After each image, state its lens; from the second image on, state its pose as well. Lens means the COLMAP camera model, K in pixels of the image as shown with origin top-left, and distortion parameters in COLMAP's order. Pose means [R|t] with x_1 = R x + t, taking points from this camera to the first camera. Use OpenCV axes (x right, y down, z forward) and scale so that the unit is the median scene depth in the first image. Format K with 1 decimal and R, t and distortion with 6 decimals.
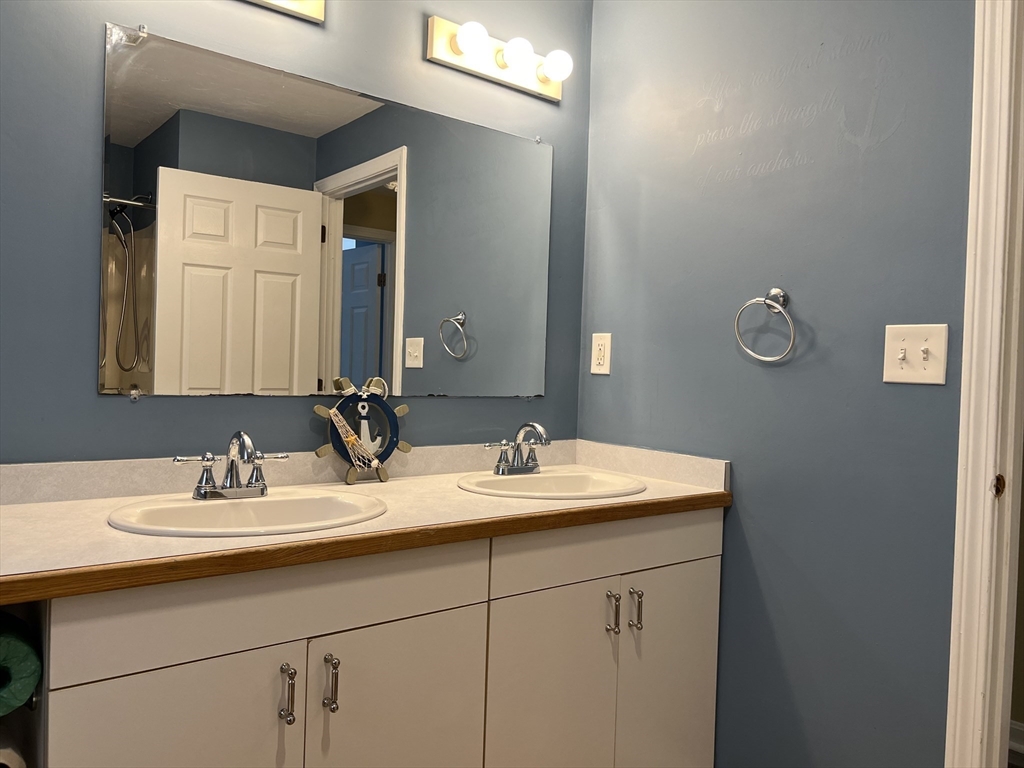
lens RADIAL K [[771.5, 0, 512.1], [0, 771.5, 387.1], [0, 0, 1]] dist [0.045025, -0.049516]
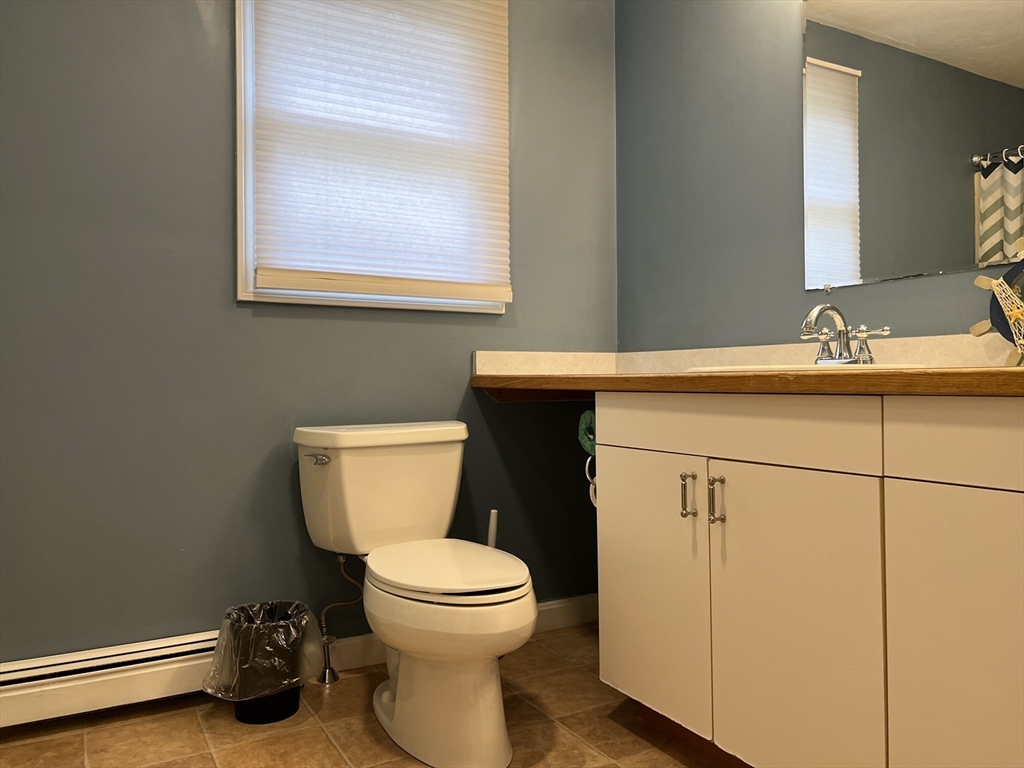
lens RADIAL K [[771.5, 0, 512.4], [0, 771.5, 382.1], [0, 0, 1]] dist [0.045025, -0.049516]
pose [[-0.180486, -0.032018, -0.983056, 0.820728], [-0.018040, 0.999410, -0.029239, 0.208537], [0.983412, 0.012457, -0.180957, 0.767356]]
